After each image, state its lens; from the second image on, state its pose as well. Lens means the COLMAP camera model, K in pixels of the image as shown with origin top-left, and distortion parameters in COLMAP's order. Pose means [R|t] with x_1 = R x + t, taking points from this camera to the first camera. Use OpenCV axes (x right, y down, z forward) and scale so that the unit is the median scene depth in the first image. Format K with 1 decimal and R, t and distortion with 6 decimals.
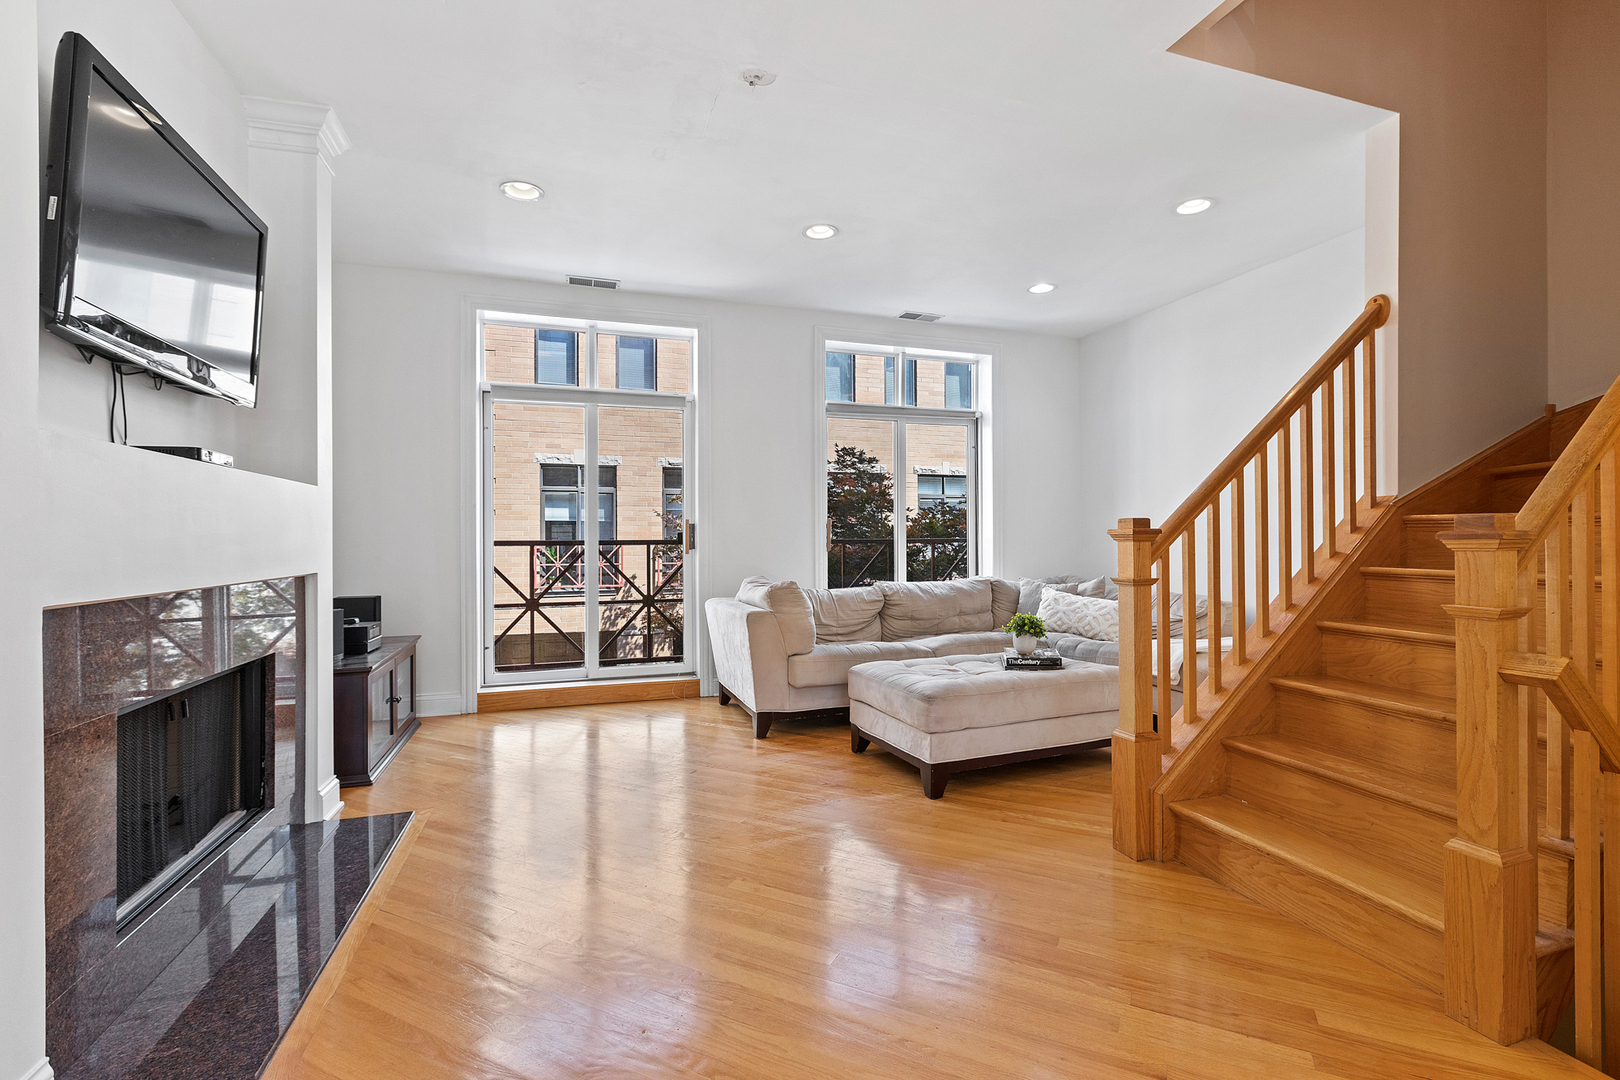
lens RADIAL K [[719.8, 0, 819.4], [0, 719.8, 539.1], [0, 0, 1]] dist [-0.003198, -0.000331]
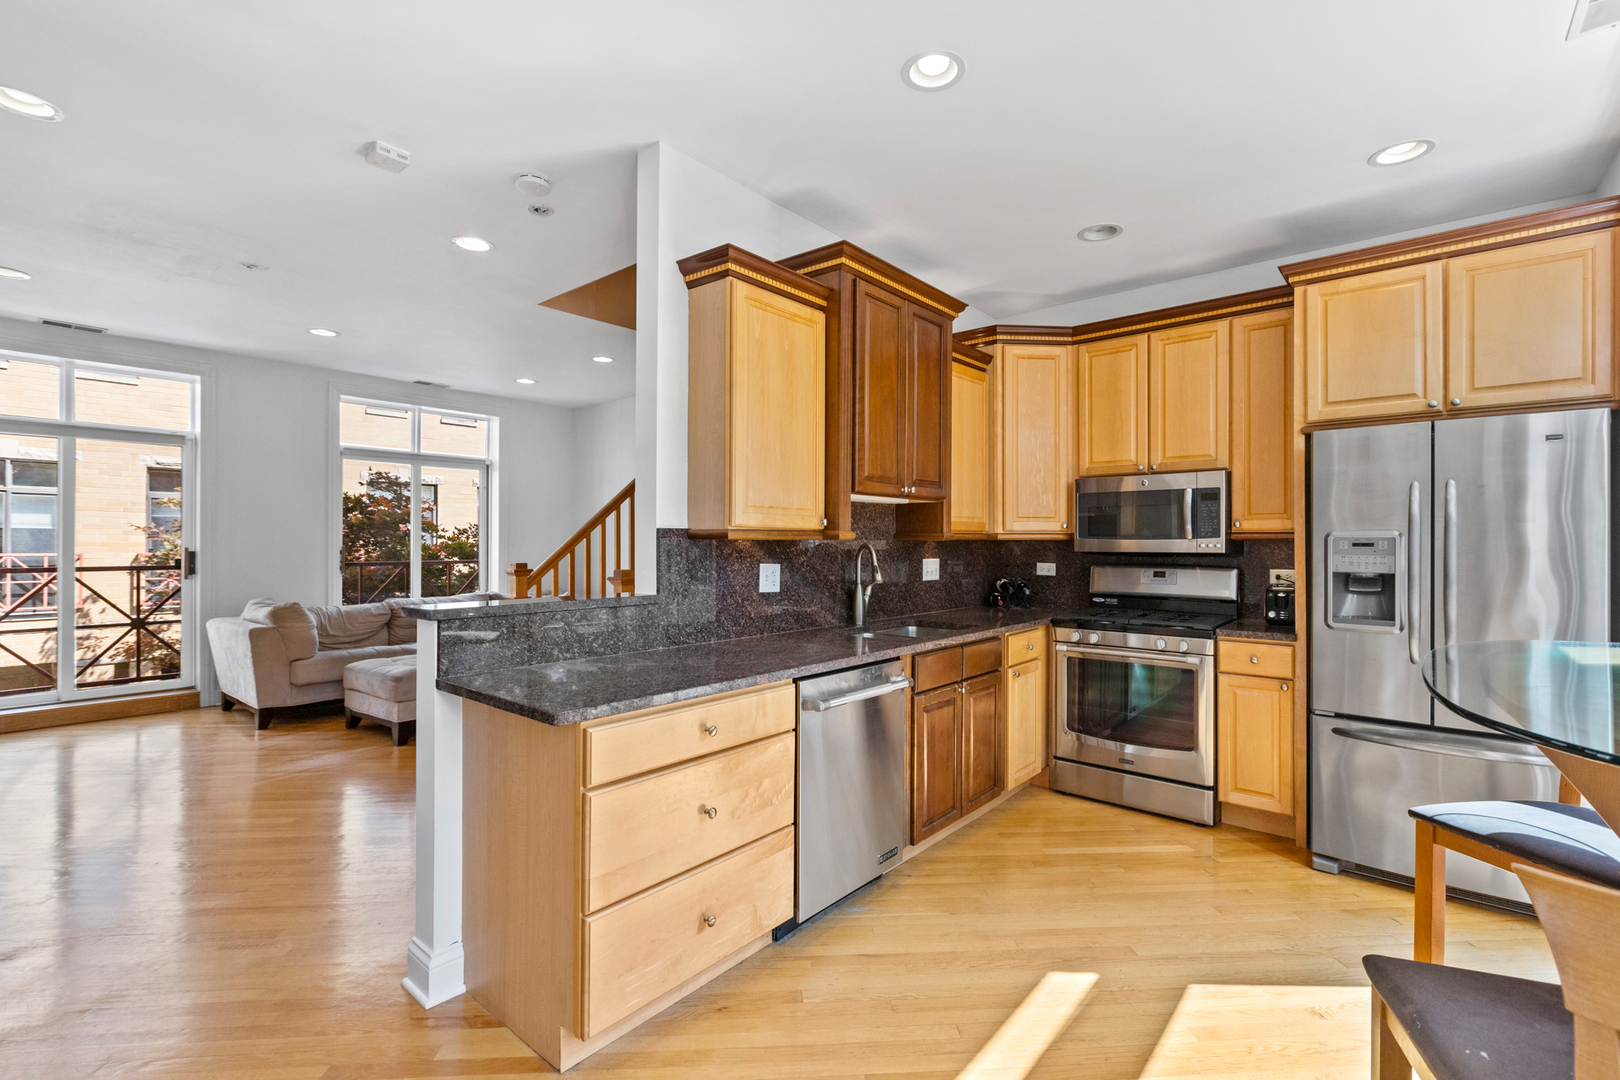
lens RADIAL K [[719.8, 0, 819.4], [0, 719.8, 539.1], [0, 0, 1]] dist [-0.003198, -0.000331]
pose [[0.855230, 0.008386, 0.518181, 0.080165], [-0.006145, 0.999963, -0.006041, -0.042452], [-0.518212, 0.001982, 0.855250, -0.469406]]
